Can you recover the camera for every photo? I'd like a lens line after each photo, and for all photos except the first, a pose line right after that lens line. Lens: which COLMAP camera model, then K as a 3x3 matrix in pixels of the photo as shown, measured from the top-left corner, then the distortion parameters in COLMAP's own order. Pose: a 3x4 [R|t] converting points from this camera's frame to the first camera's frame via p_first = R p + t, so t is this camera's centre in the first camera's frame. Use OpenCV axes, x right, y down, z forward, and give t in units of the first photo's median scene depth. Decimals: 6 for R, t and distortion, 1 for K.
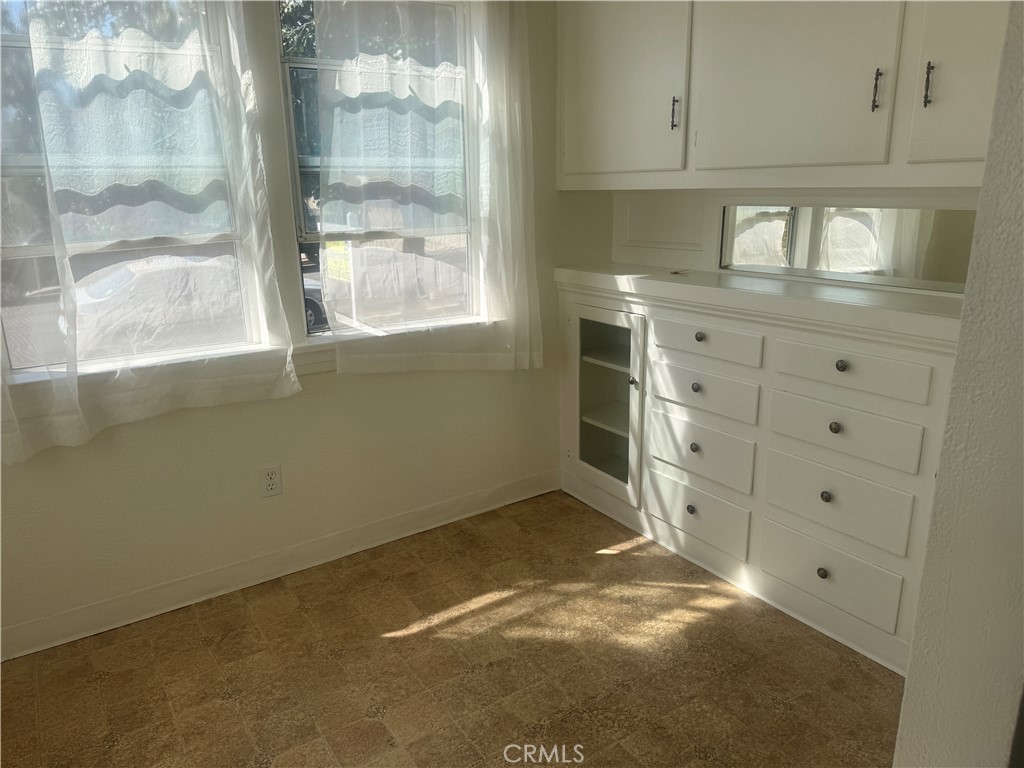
lens RADIAL K [[708.2, 0, 514.2], [0, 708.2, 383.8], [0, 0, 1]] dist [0.104979, -0.151783]
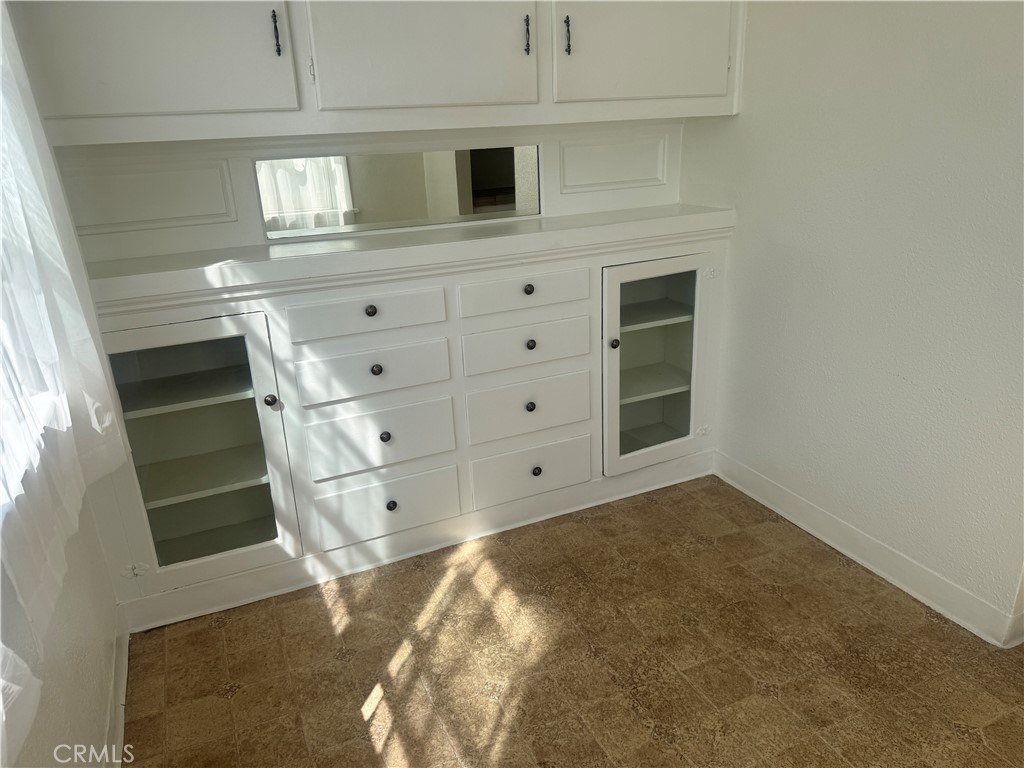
lens RADIAL K [[726.1, 0, 510.3], [0, 726.1, 380.4], [0, 0, 1]] dist [0.173955, -0.320539]
pose [[0.171415, -0.321098, 0.931404, -0.508476], [0.298395, 0.917912, 0.261531, -0.154985], [-0.938924, 0.233096, 0.253158, 0.590353]]
